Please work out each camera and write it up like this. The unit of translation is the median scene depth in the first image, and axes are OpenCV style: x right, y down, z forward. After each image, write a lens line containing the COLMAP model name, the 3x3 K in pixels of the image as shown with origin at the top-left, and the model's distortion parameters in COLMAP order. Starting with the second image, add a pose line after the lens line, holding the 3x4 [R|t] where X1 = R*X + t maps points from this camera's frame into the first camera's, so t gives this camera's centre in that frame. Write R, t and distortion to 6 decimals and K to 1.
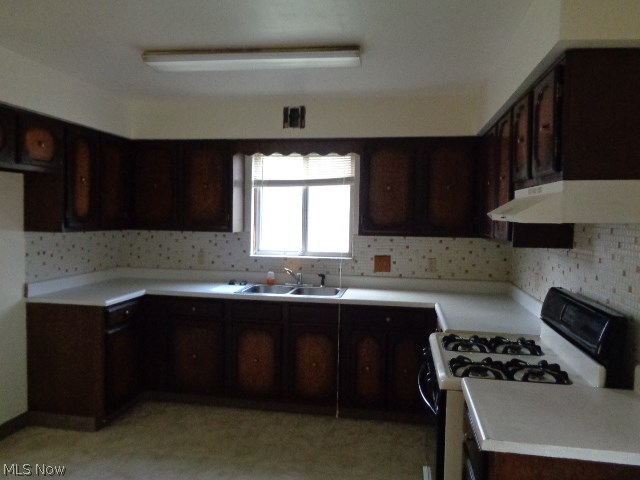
lens RADIAL K [[476.2, 0, 320.0], [0, 476.2, 240.0], [0, 0, 1]] dist [-0.001694, 0.000068]
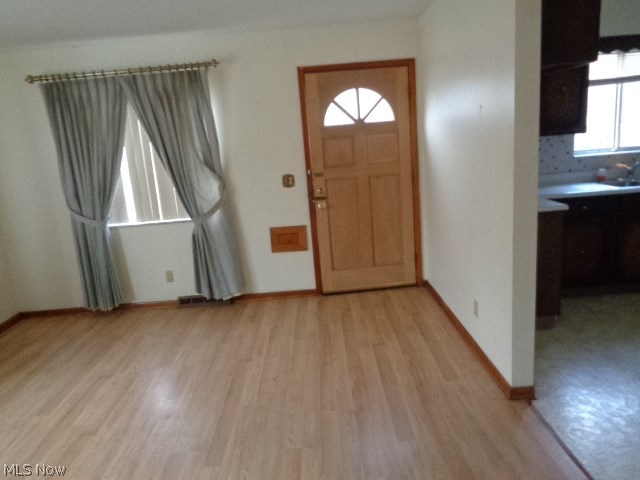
lens RADIAL K [[476.2, 0, 320.0], [0, 476.2, 240.0], [0, 0, 1]] dist [-0.001694, 0.000068]
pose [[0.977862, -0.131037, 0.163144, -0.894069], [0.102135, 0.979357, 0.174435, -0.026963], [-0.182633, -0.153911, 0.971059, 0.061237]]
